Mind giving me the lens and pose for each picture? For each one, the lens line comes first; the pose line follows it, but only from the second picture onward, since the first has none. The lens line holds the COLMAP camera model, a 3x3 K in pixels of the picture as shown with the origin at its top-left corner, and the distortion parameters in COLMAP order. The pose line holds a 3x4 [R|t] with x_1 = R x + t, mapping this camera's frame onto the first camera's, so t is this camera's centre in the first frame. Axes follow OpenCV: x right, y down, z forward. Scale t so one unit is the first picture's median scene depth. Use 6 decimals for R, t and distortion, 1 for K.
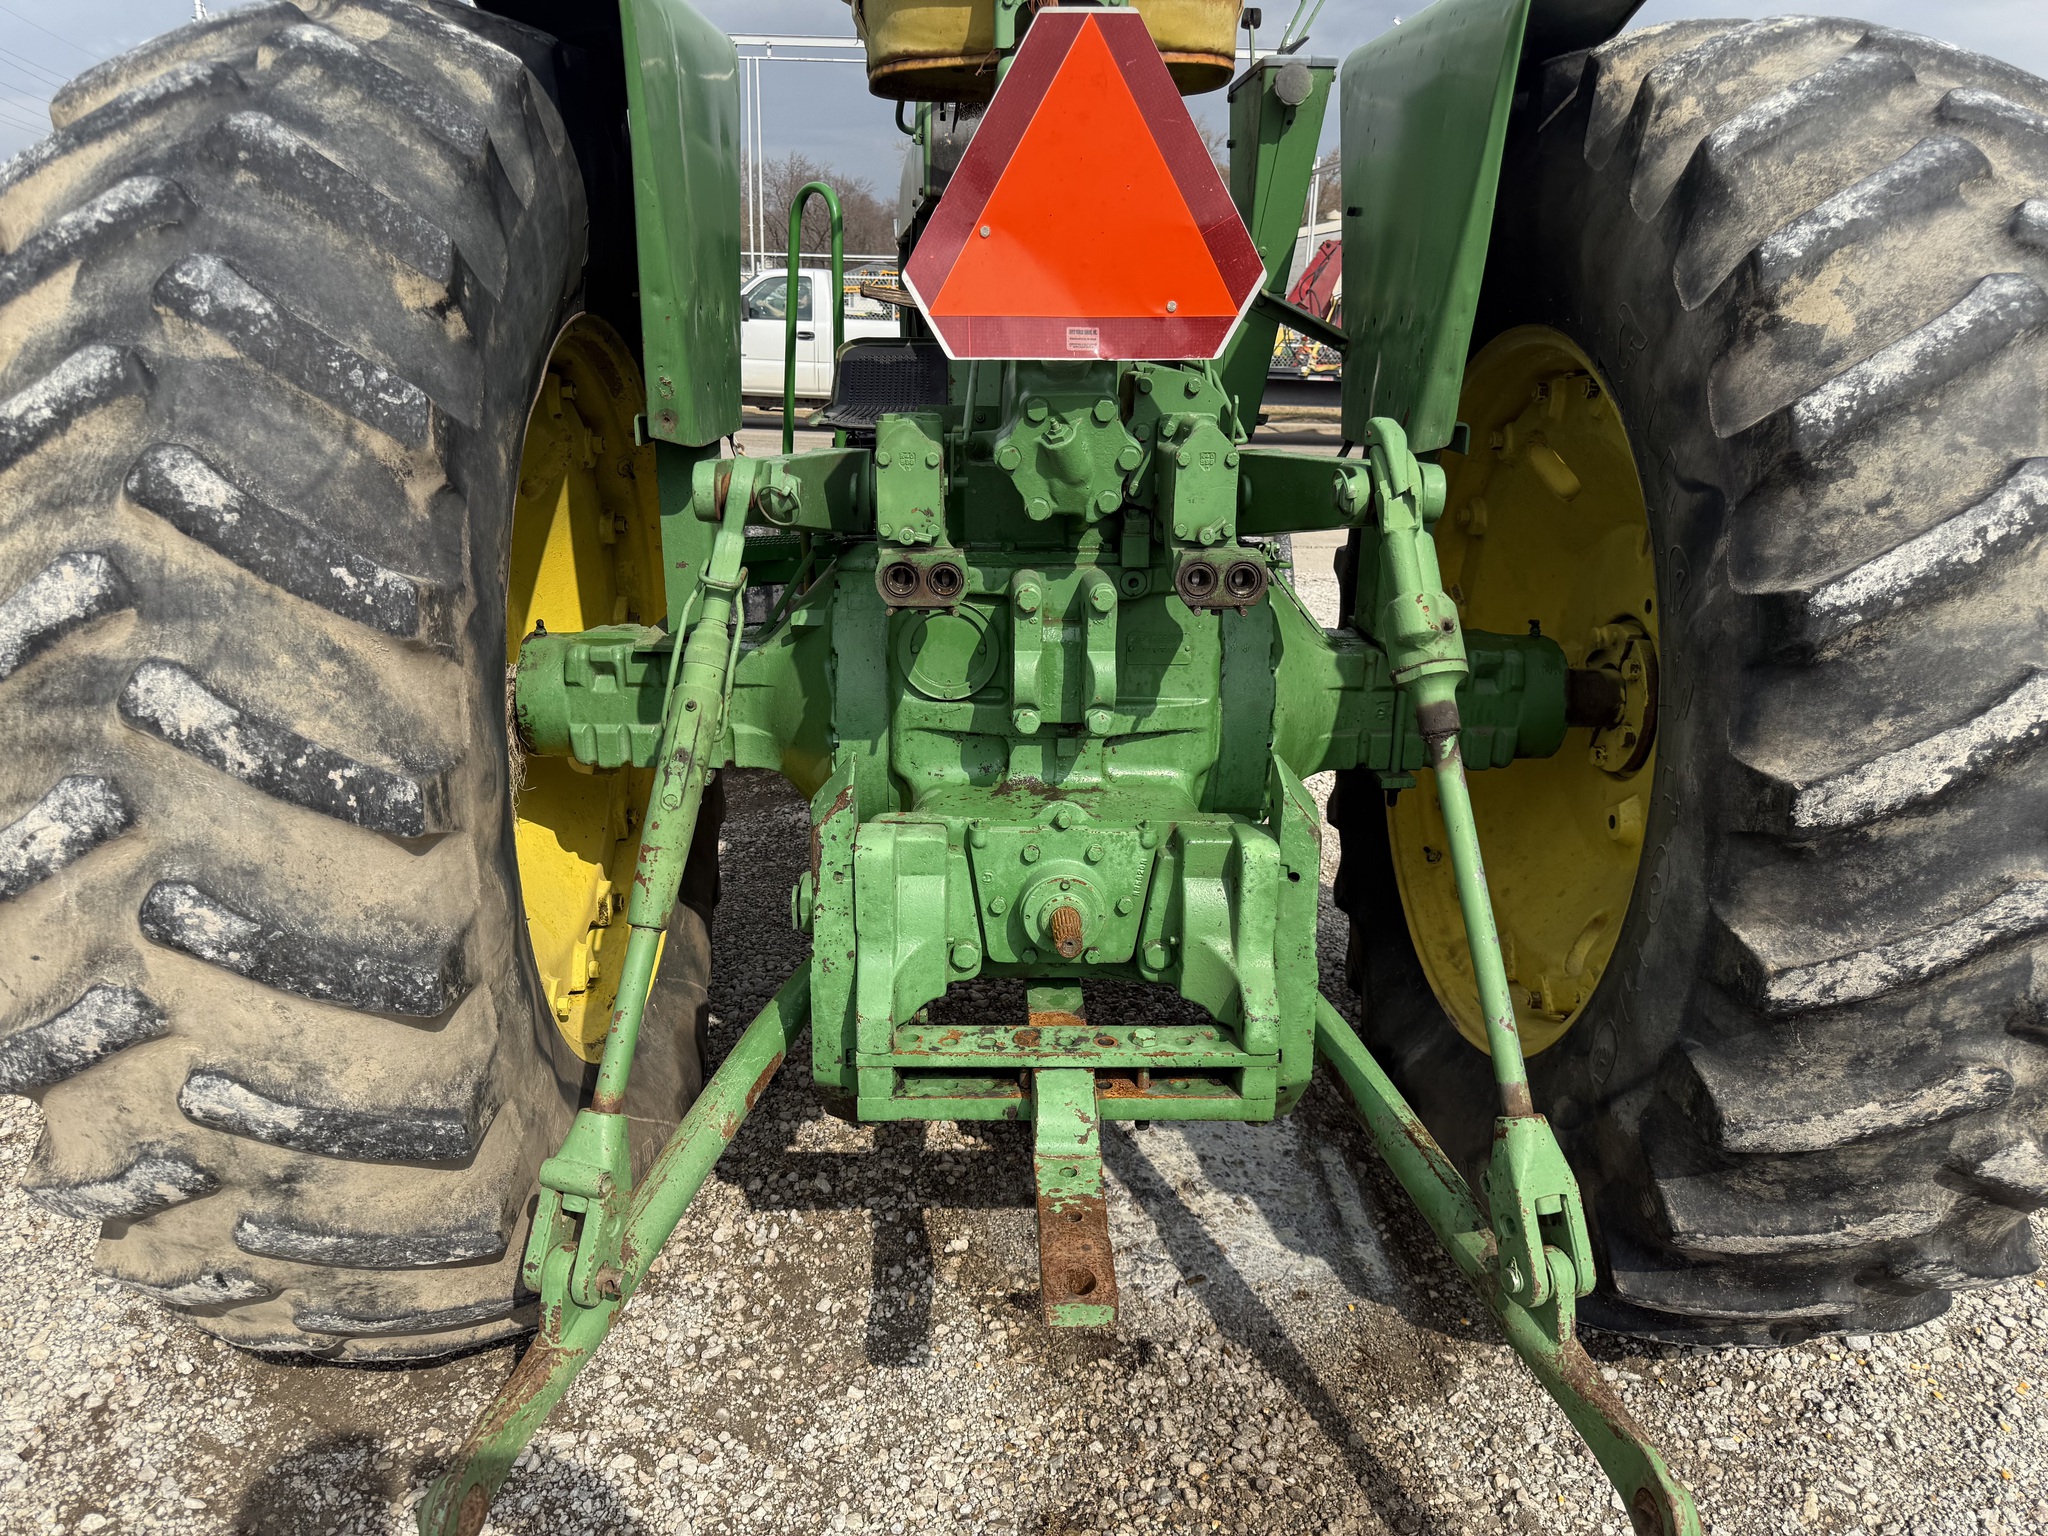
lens RADIAL K [[1444.3, 0, 1033.4], [0, 1444.3, 775.4], [0, 0, 1]] dist [0.020994, -0.025410]
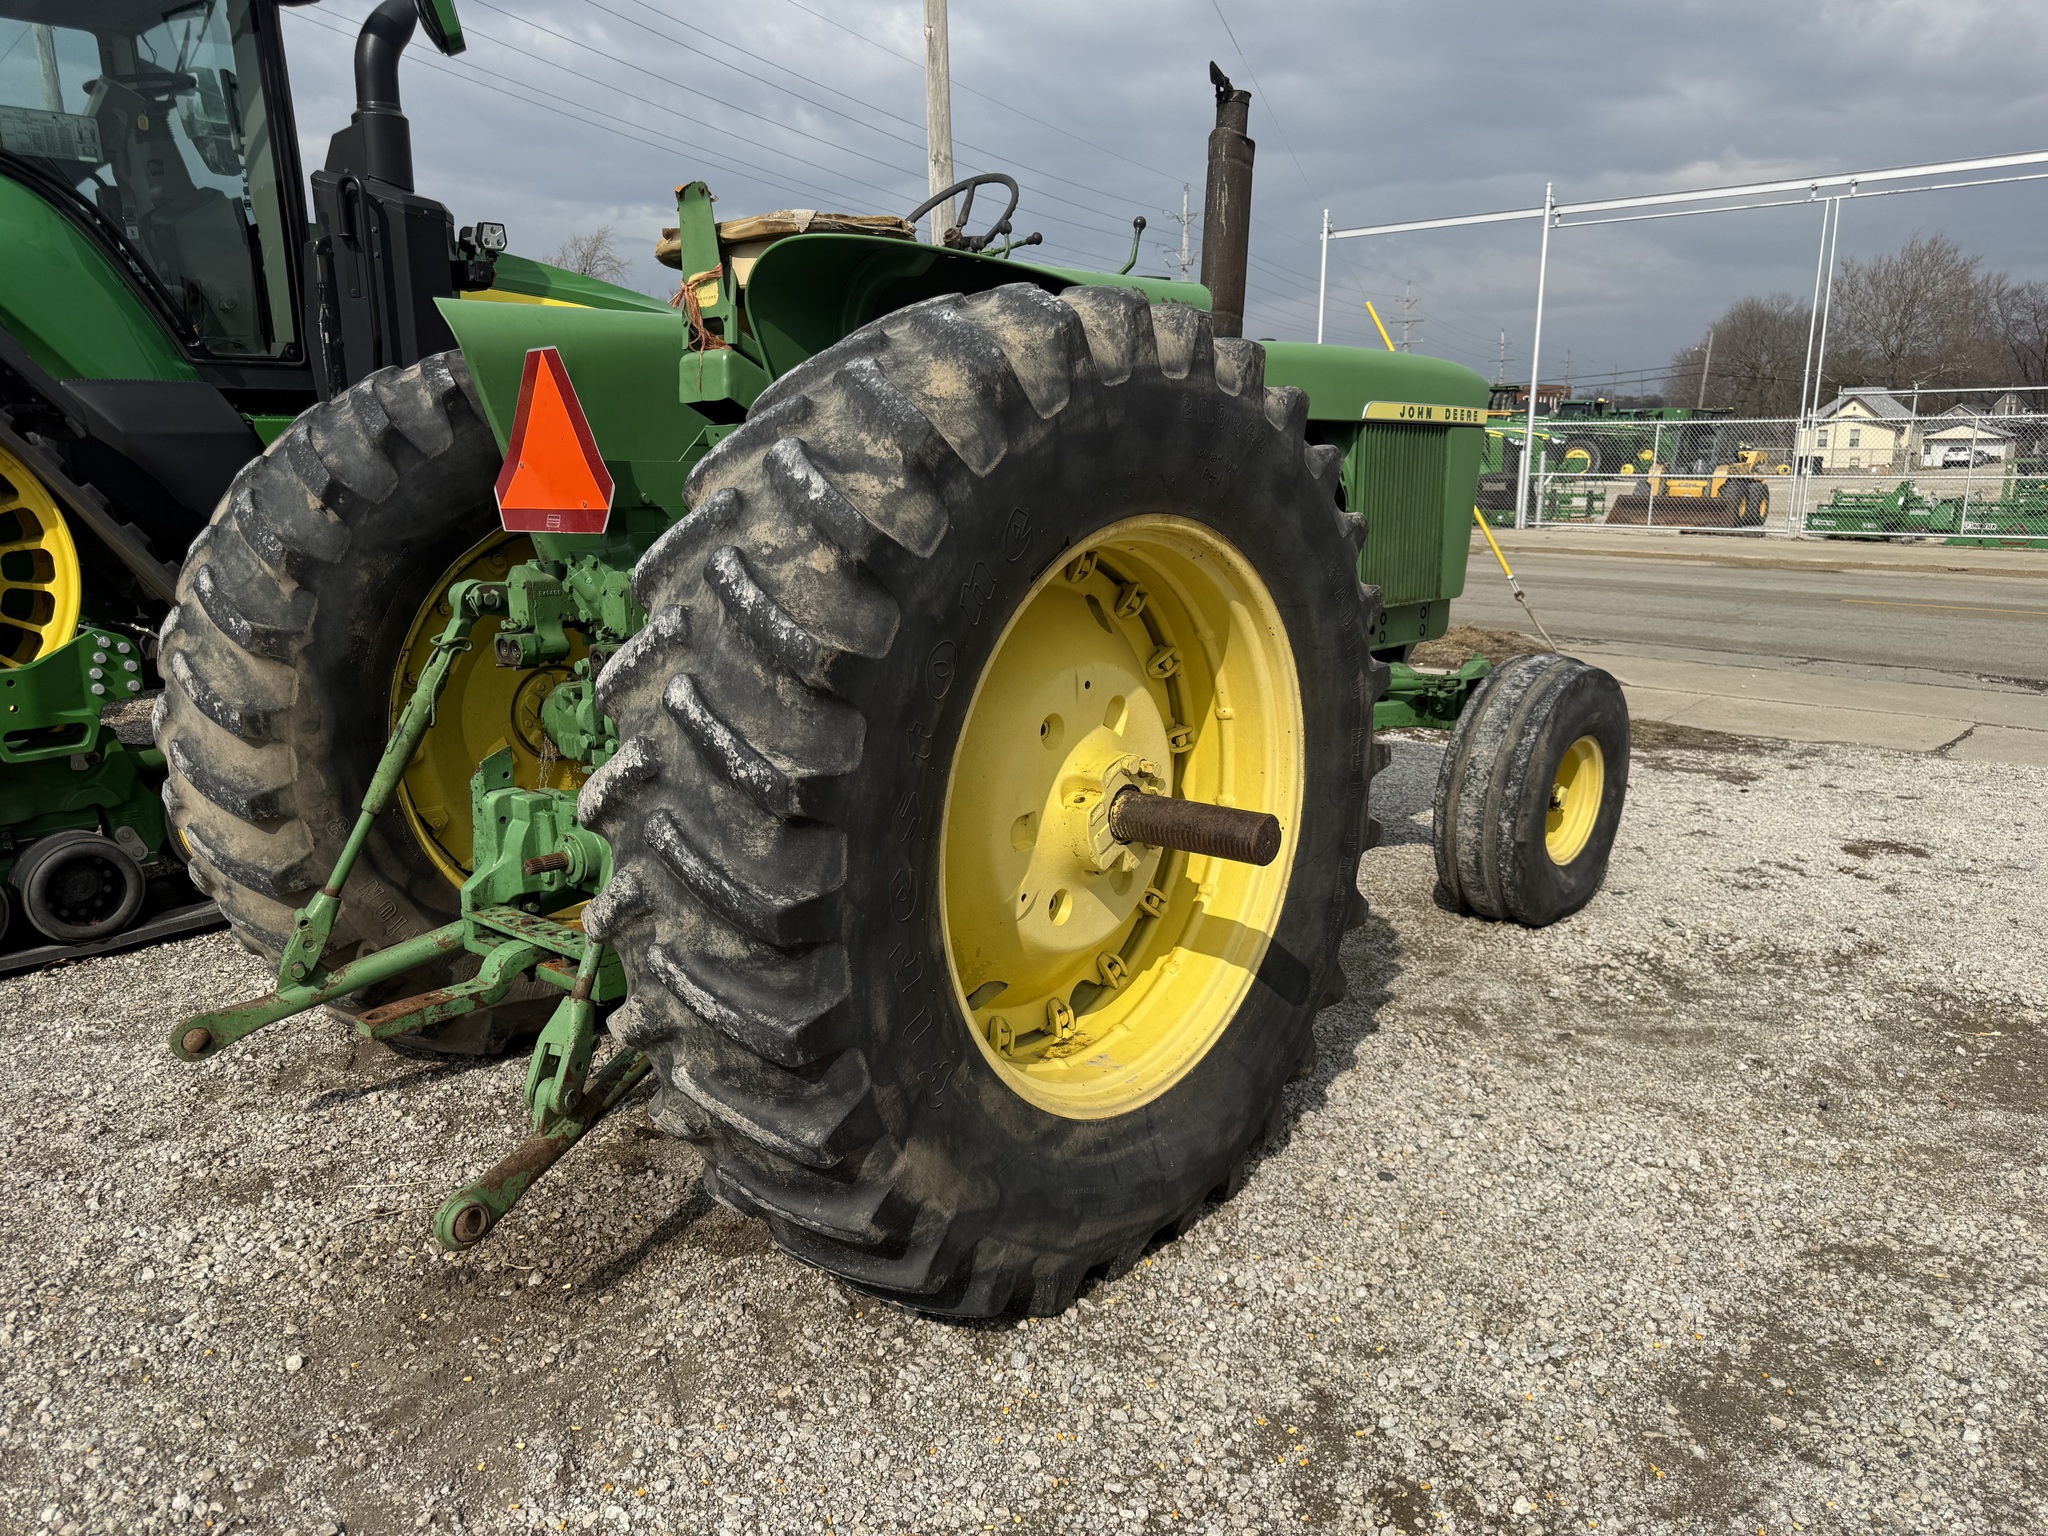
lens RADIAL K [[1444.3, 0, 1023.0], [0, 1444.3, 769.2], [0, 0, 1]] dist [0.020994, -0.025410]
pose [[0.741219, 0.119148, -0.660605, 1.946273], [-0.185025, 0.982262, -0.030441, -0.063904], [0.645260, 0.144792, 0.750116, 0.089482]]
